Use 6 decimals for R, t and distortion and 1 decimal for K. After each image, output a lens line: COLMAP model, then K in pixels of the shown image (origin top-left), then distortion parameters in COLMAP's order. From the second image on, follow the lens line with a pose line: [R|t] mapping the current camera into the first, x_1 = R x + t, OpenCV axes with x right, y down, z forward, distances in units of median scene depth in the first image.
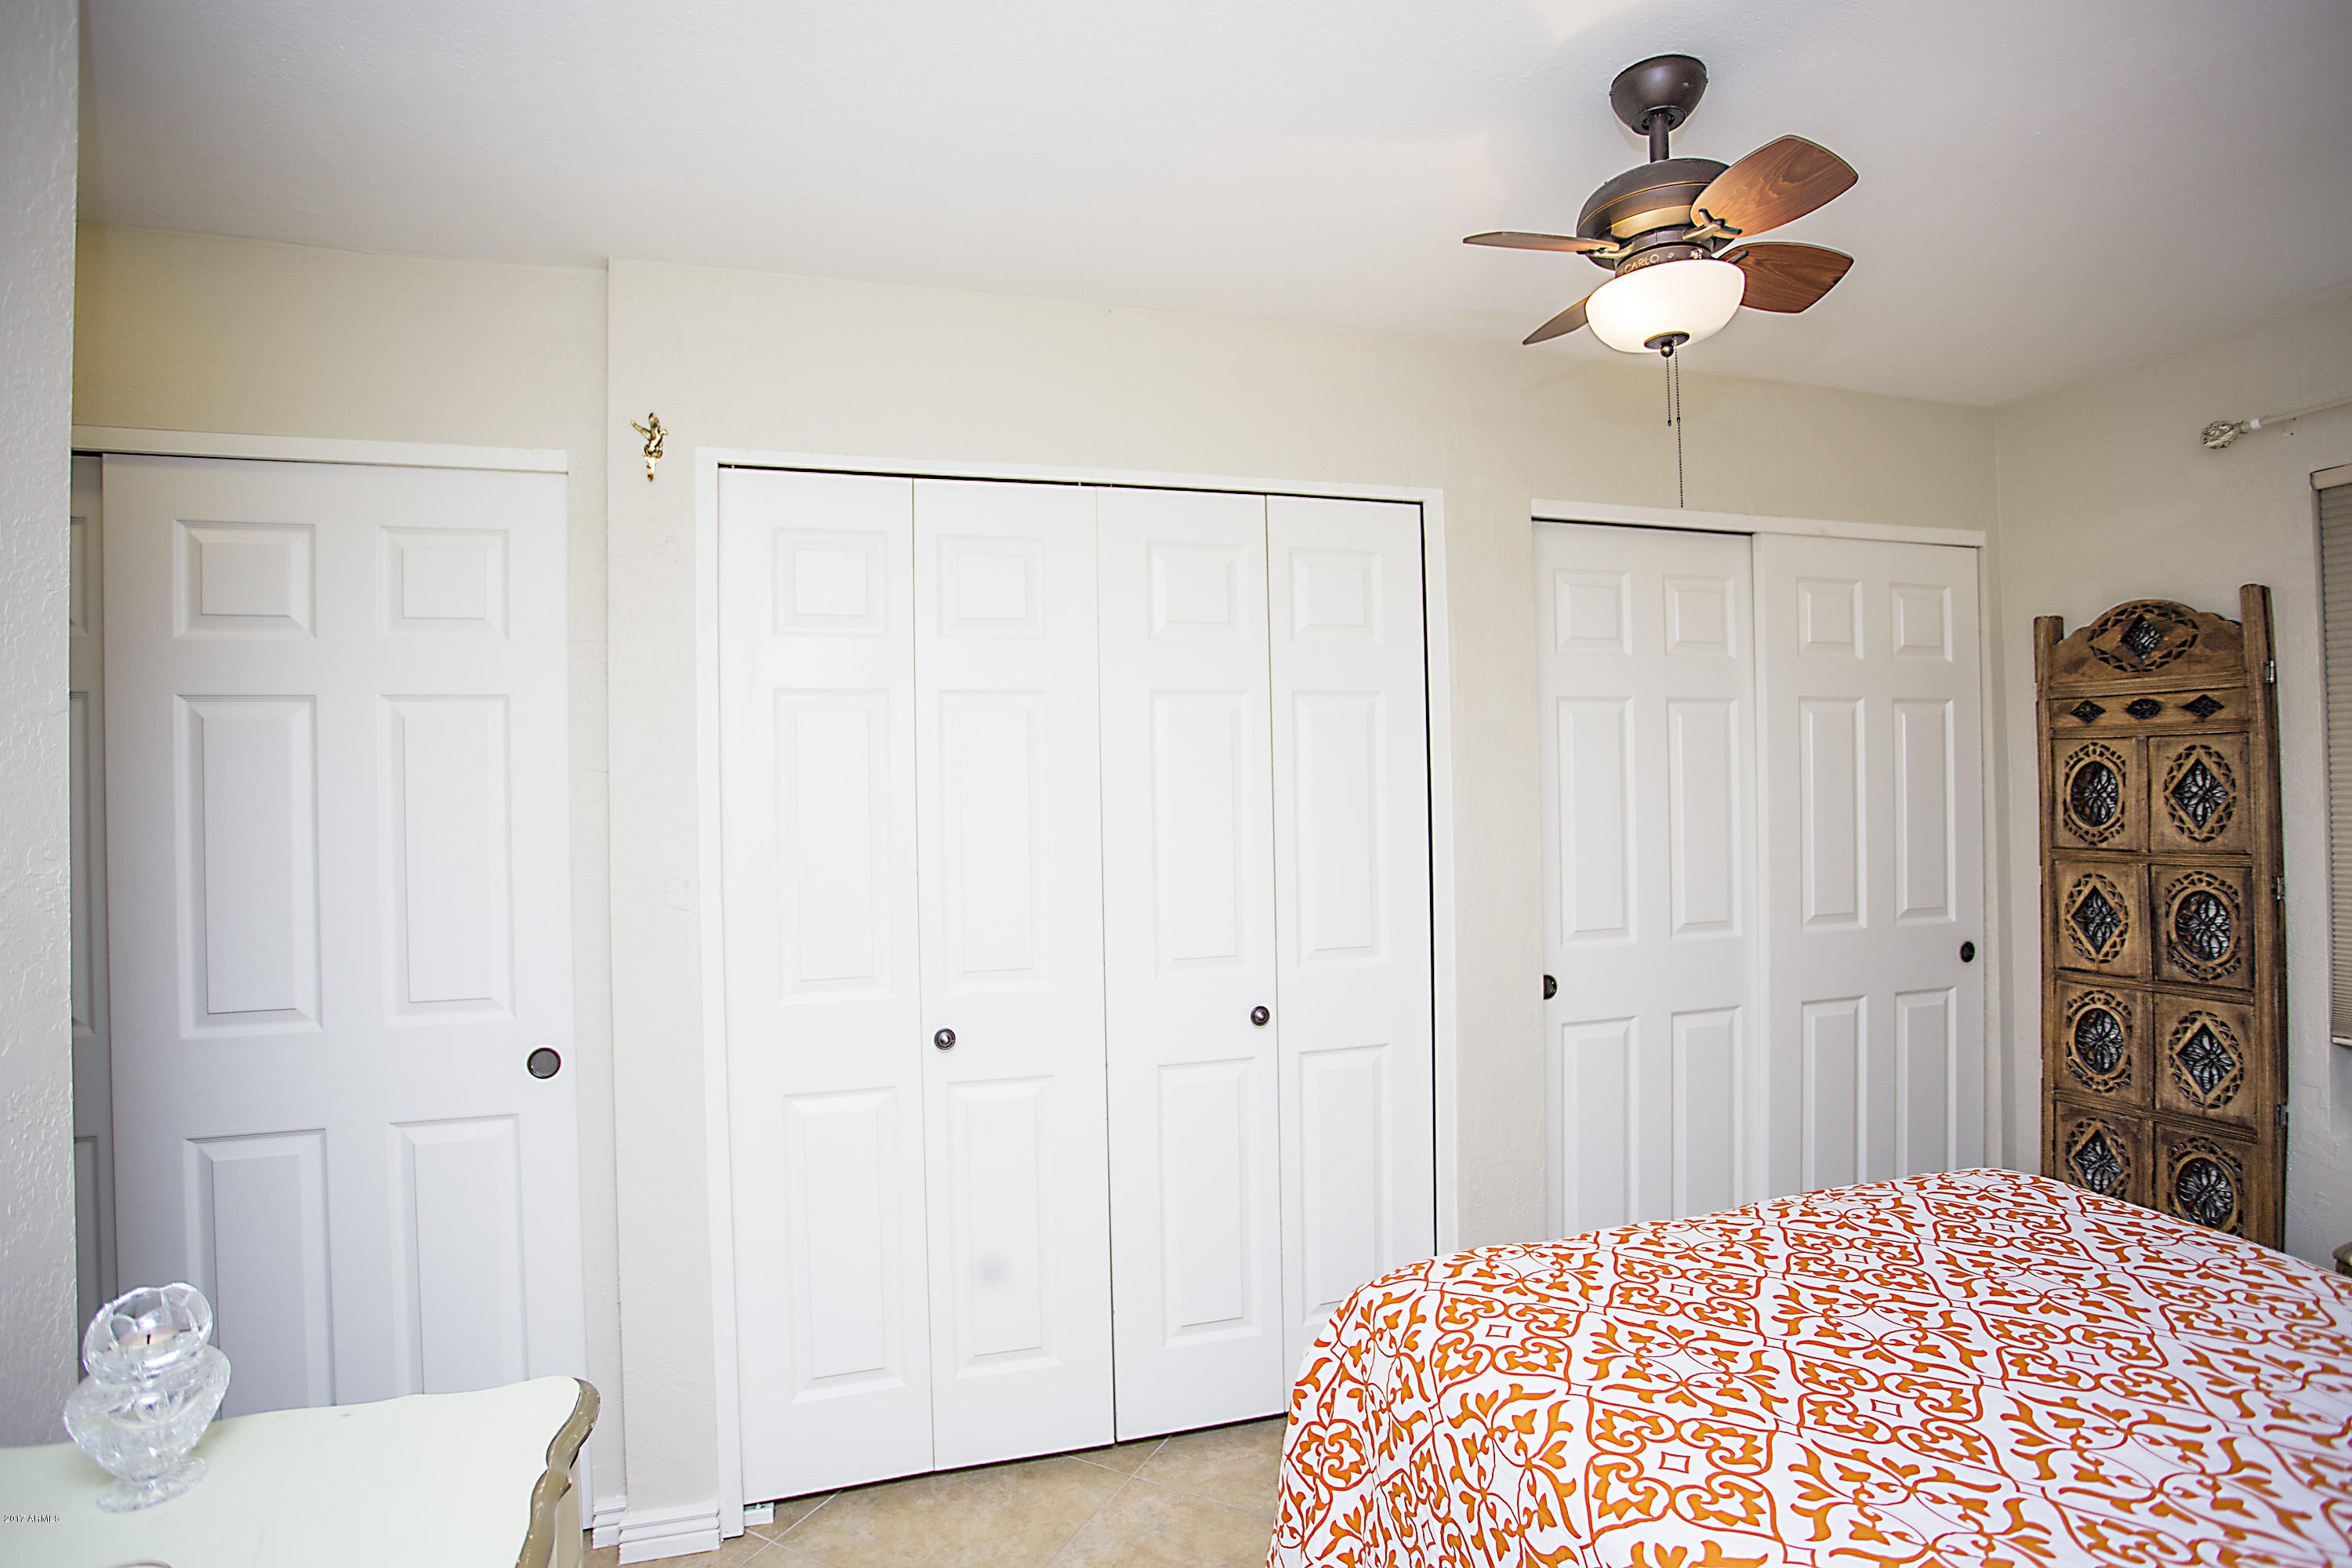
lens RADIAL K [[1149.2, 0, 1160.5], [0, 1149.2, 783.4], [0, 0, 1]] dist [-0.073101, 0.028326]
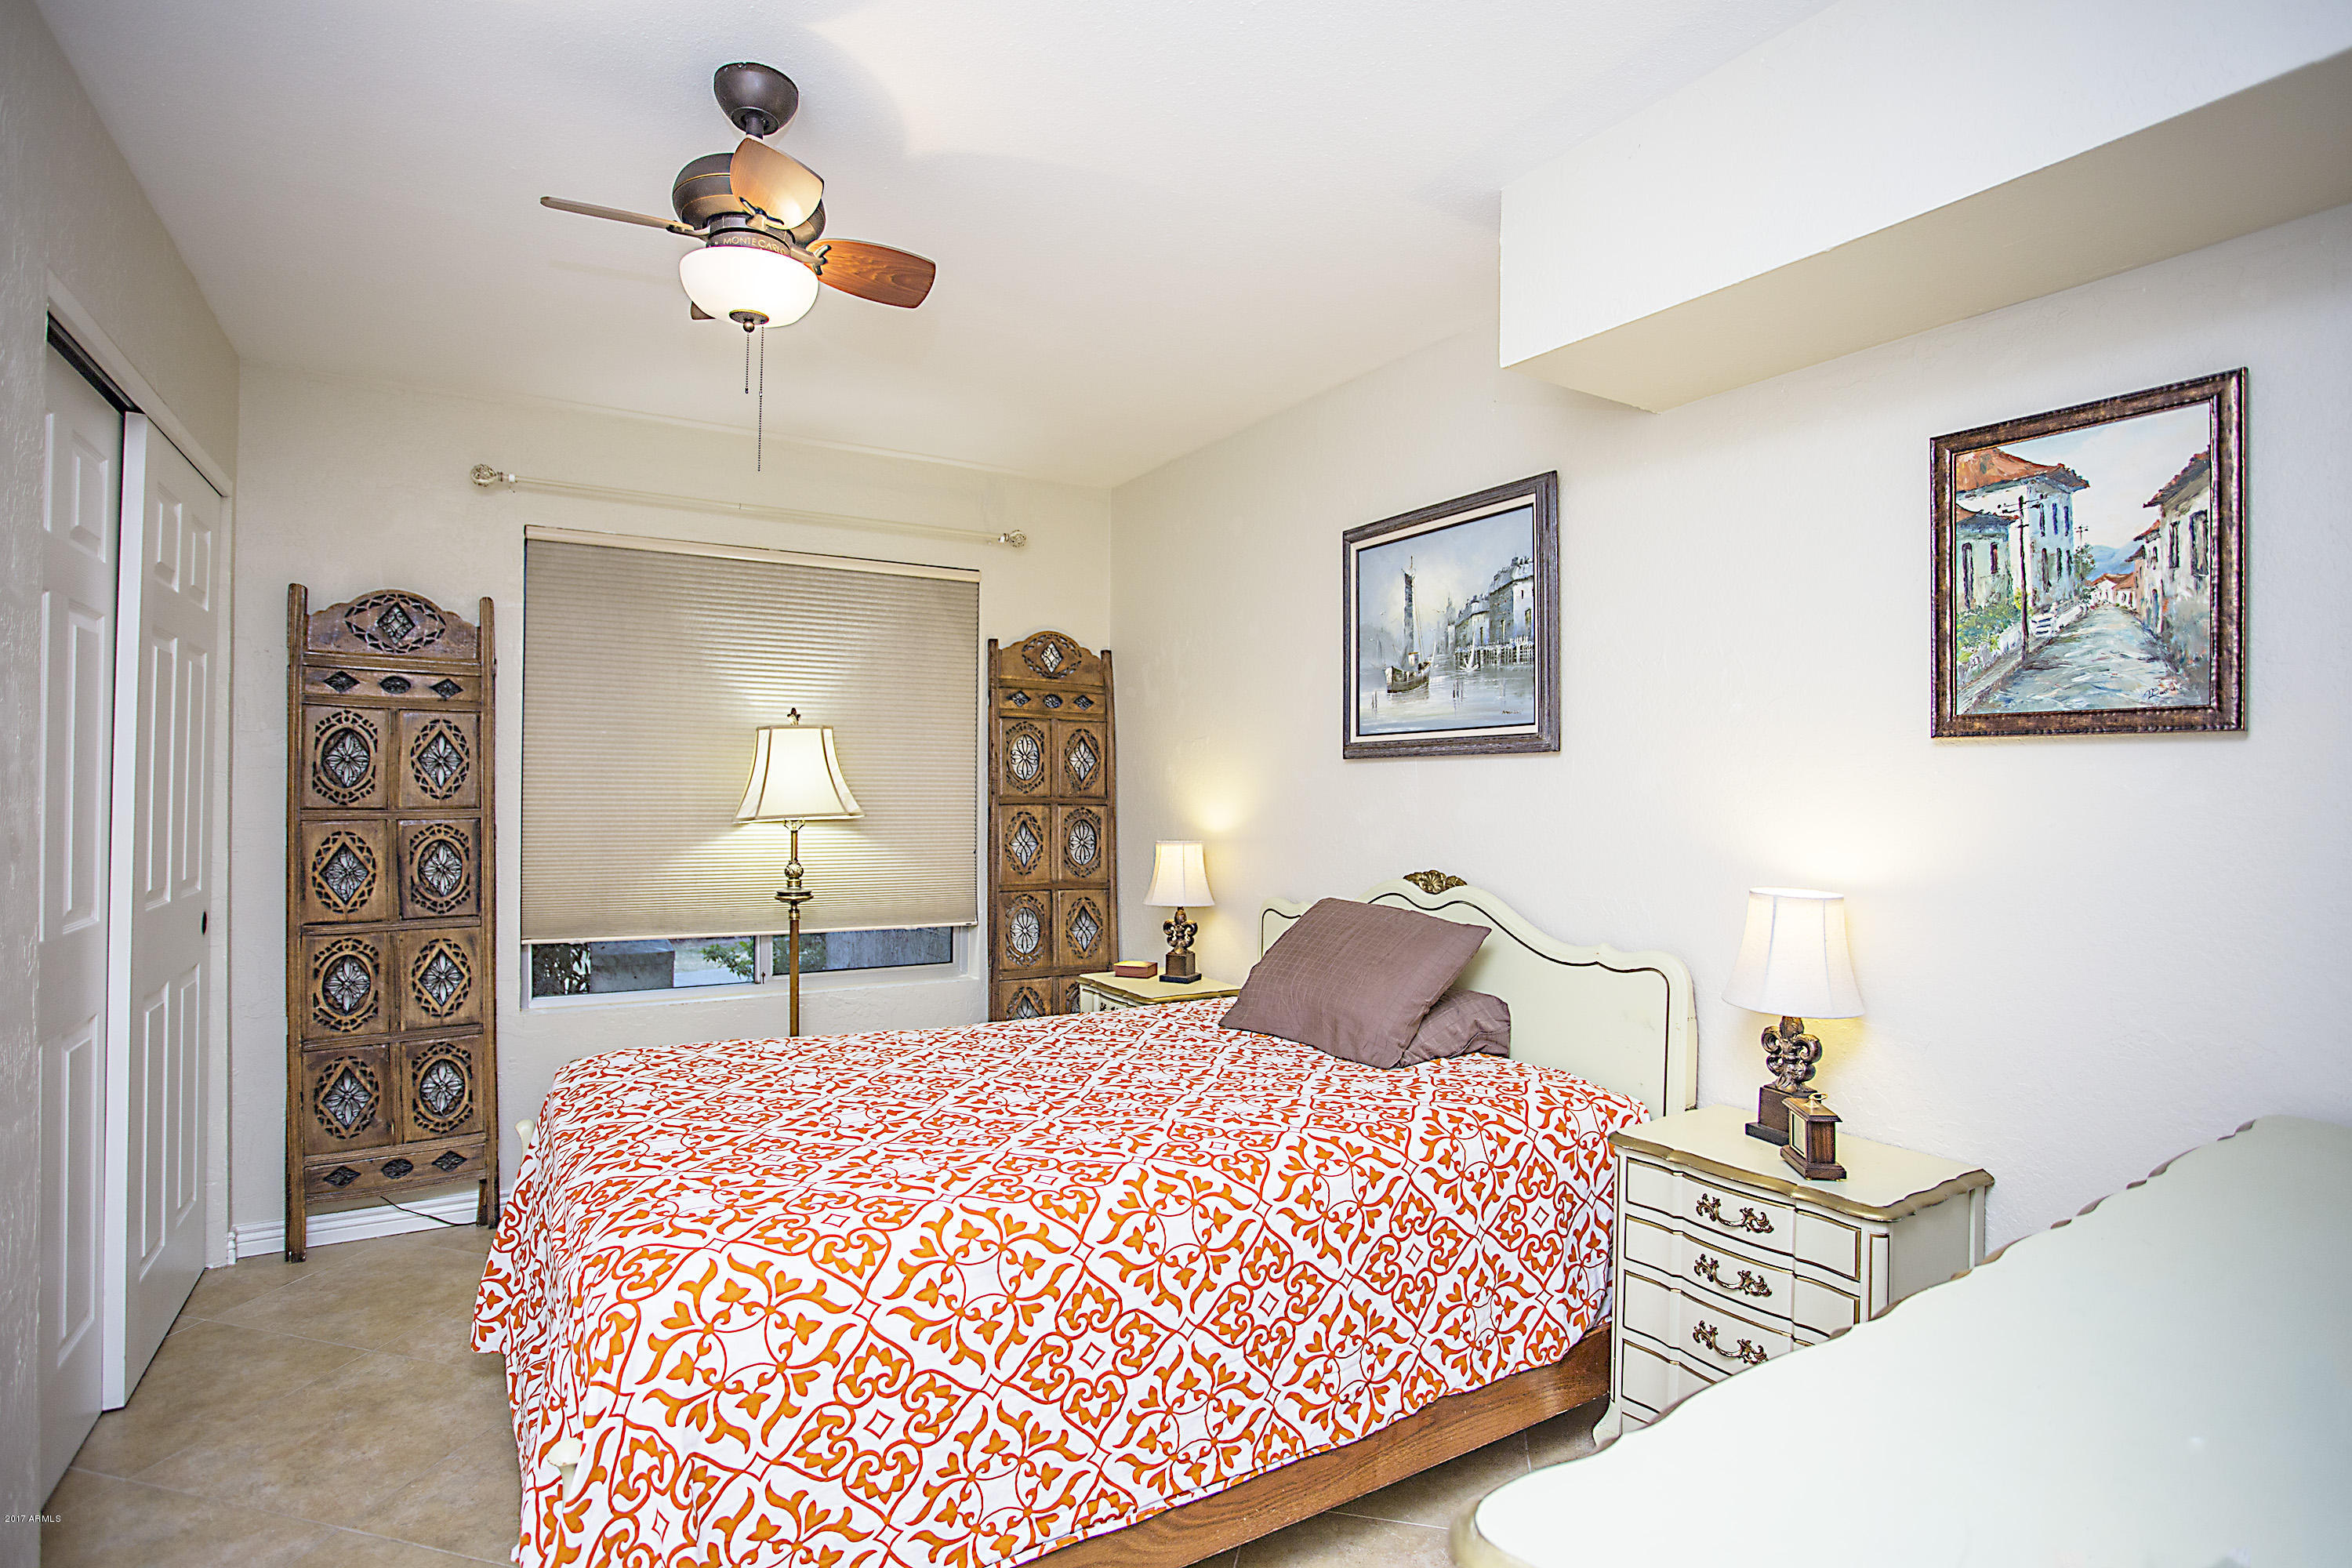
lens RADIAL K [[1149.2, 0, 1160.5], [0, 1149.2, 783.4], [0, 0, 1]] dist [-0.073101, 0.028326]
pose [[-0.261060, 0.019275, 0.965130, -0.430860], [-0.009830, 0.999696, -0.022625, 0.053195], [-0.965273, -0.015394, -0.260791, 0.528085]]
